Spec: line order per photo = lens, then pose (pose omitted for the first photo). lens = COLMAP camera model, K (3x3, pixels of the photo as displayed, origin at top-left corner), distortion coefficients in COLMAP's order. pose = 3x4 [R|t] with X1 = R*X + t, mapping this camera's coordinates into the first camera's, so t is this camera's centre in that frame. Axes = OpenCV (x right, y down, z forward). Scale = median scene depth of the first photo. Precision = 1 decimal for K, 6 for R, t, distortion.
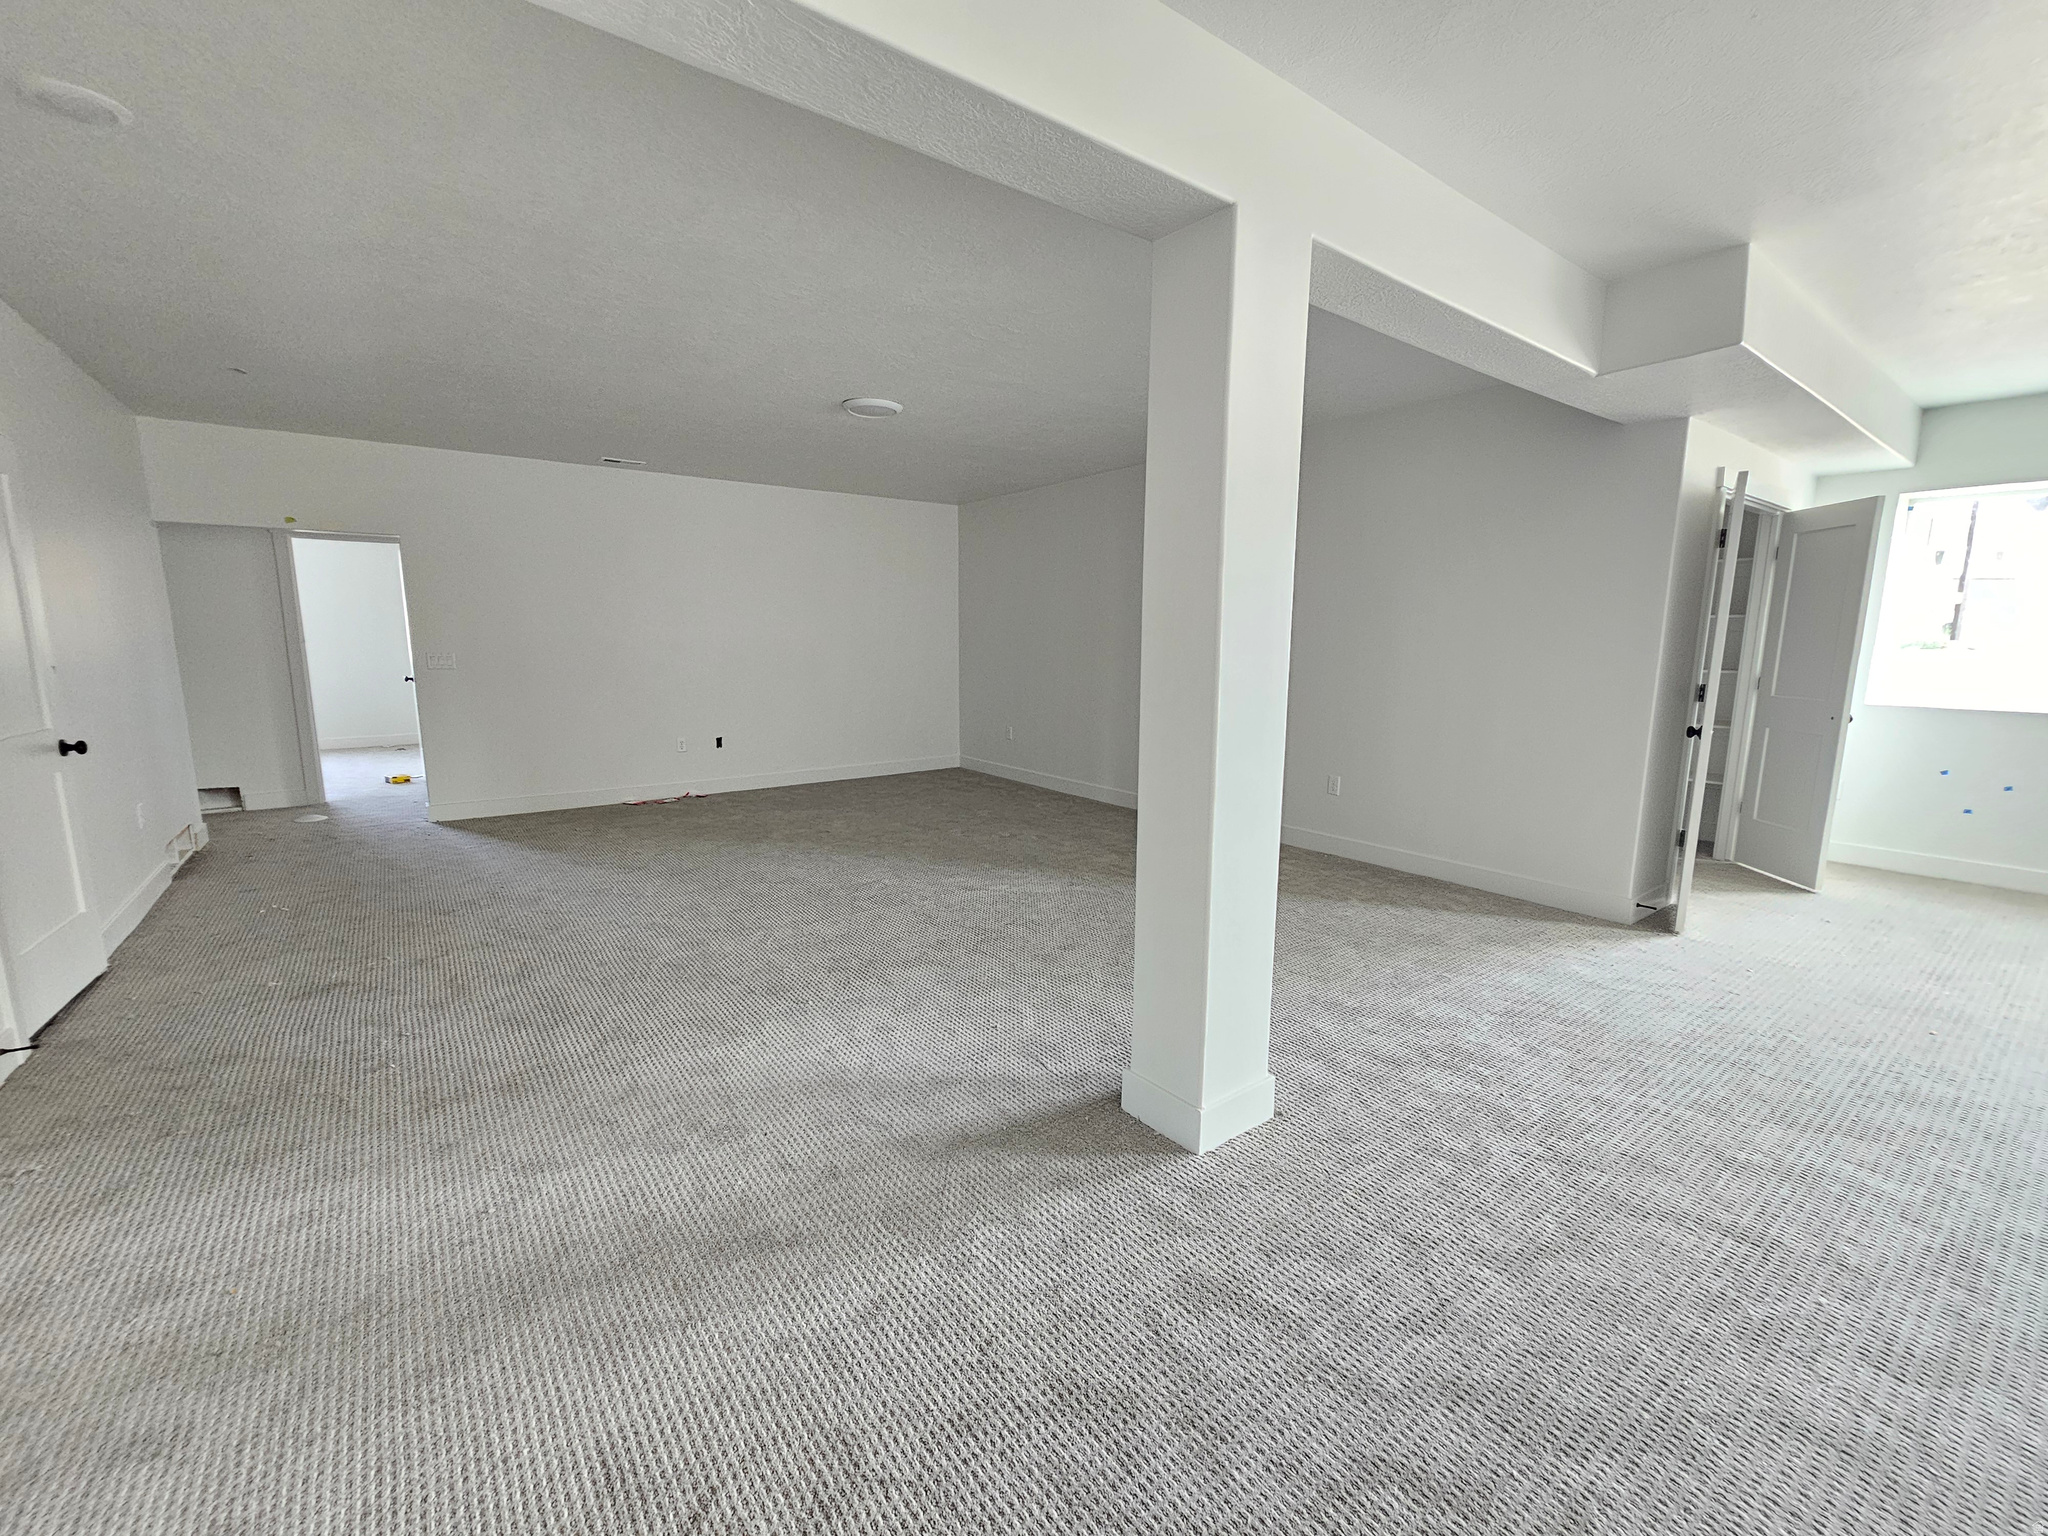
lens RADIAL K [[841.2, 0, 1025.5], [0, 841.2, 767.6], [0, 0, 1]] dist [0.004996, 0.001638]
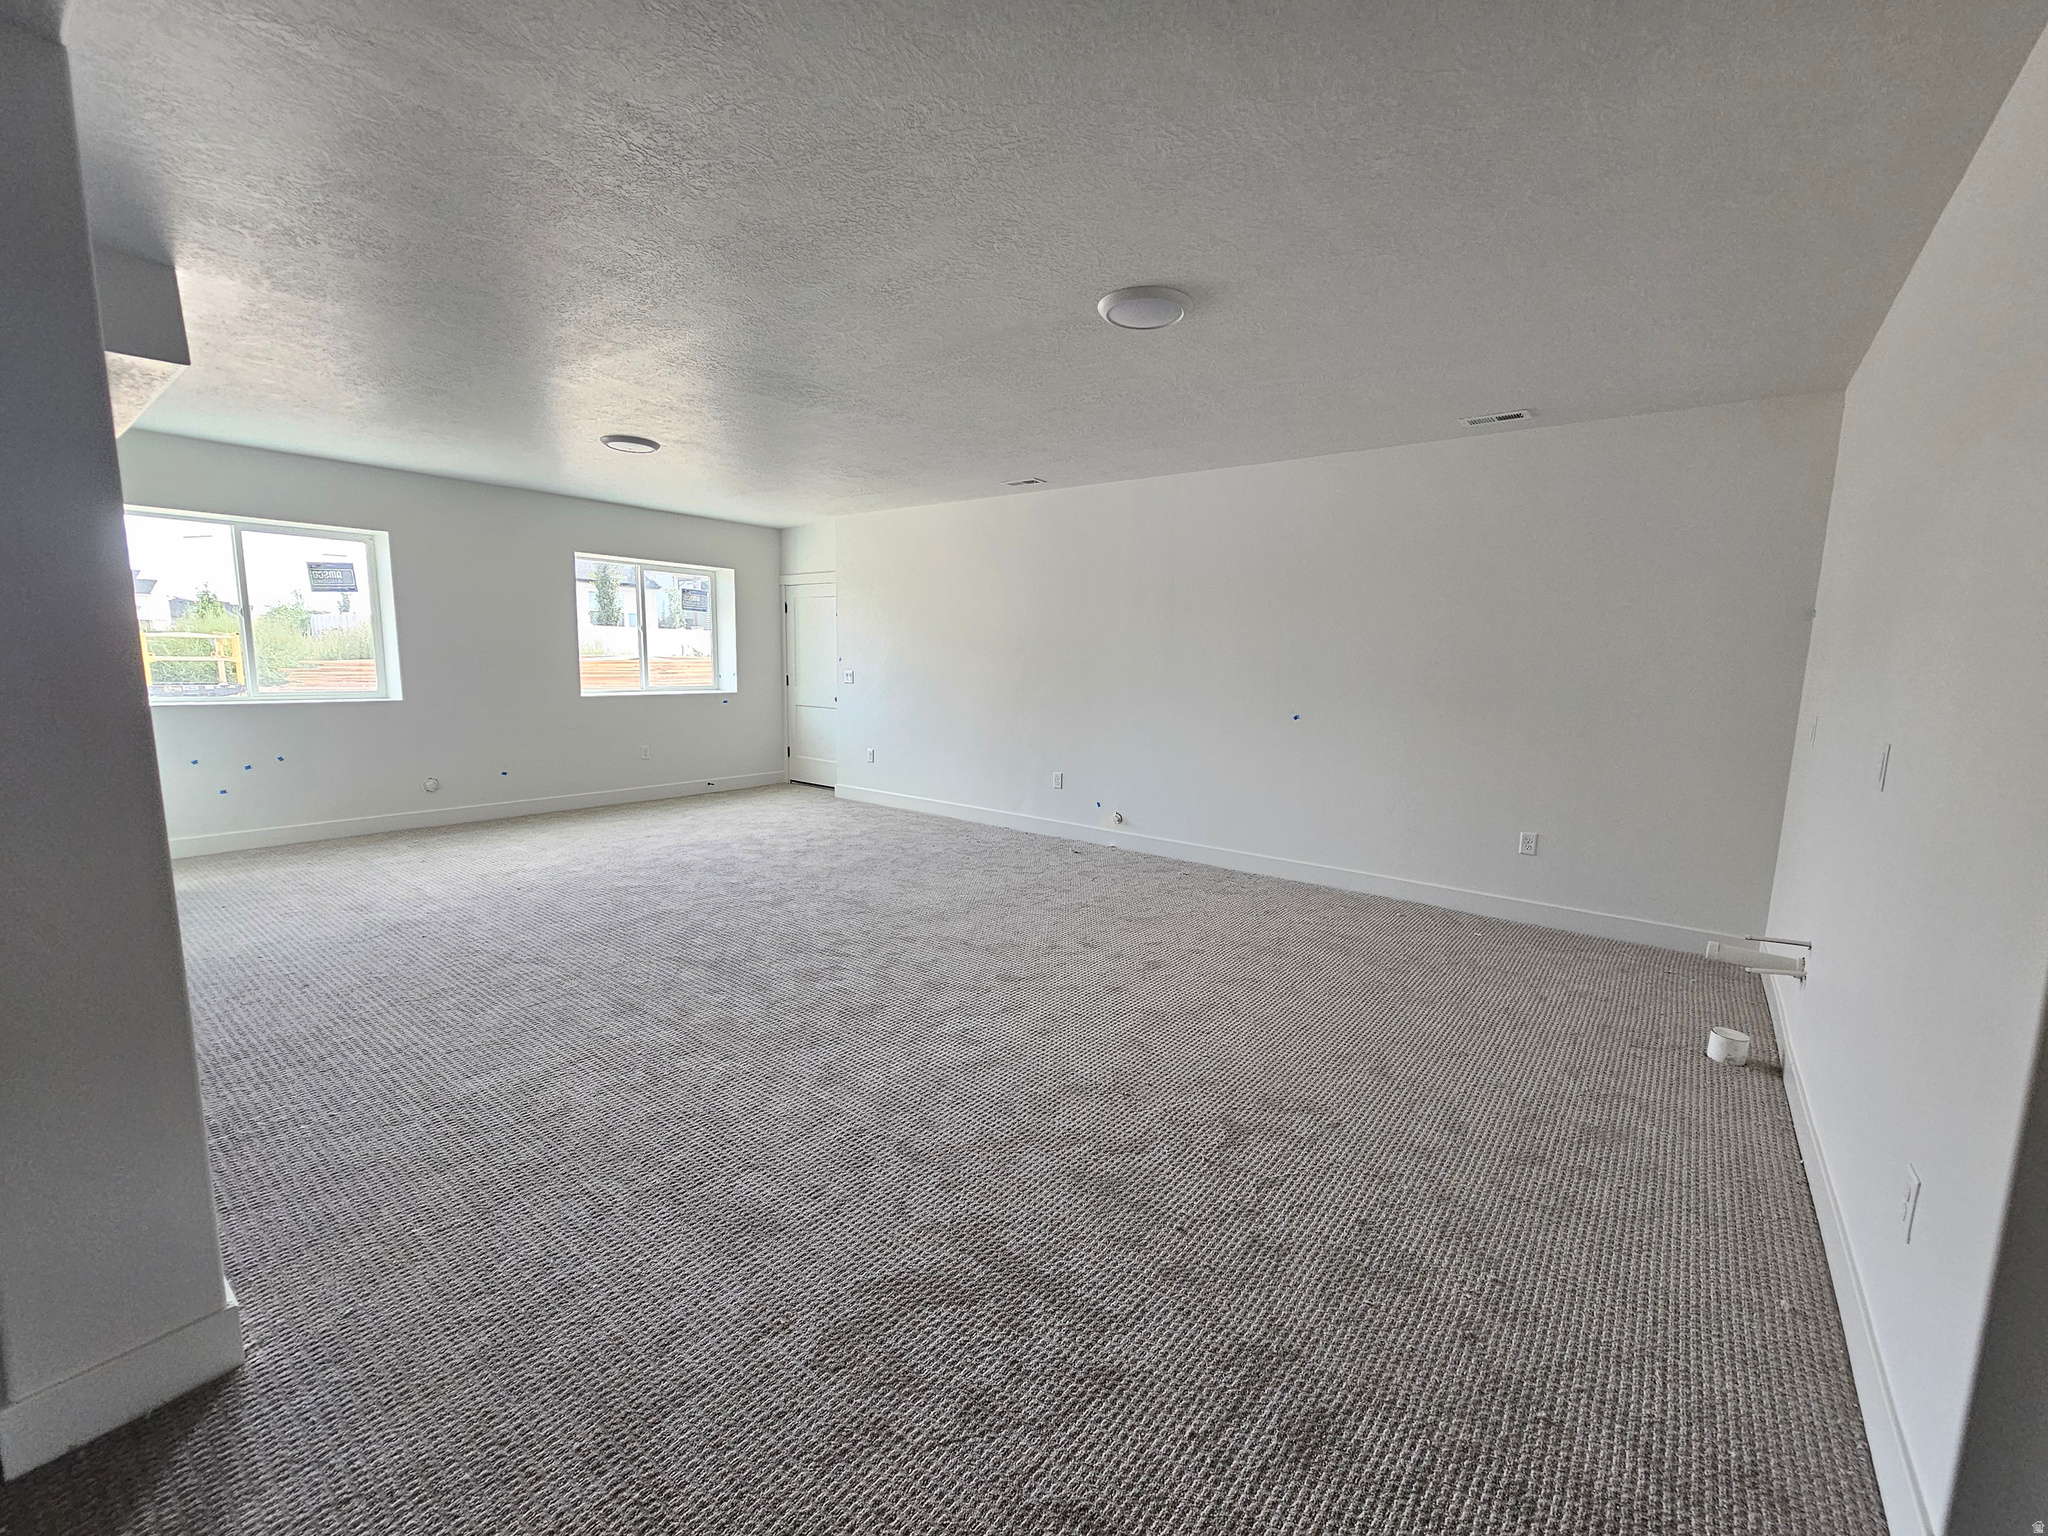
lens RADIAL K [[841.2, 0, 1025.1], [0, 841.2, 772.7], [0, 0, 1]] dist [0.004996, 0.001638]
pose [[-0.249731, -0.142198, 0.957817, -0.556855], [0.133154, 0.974719, 0.179424, -0.077322], [-0.959117, 0.172345, -0.224483, 0.394316]]
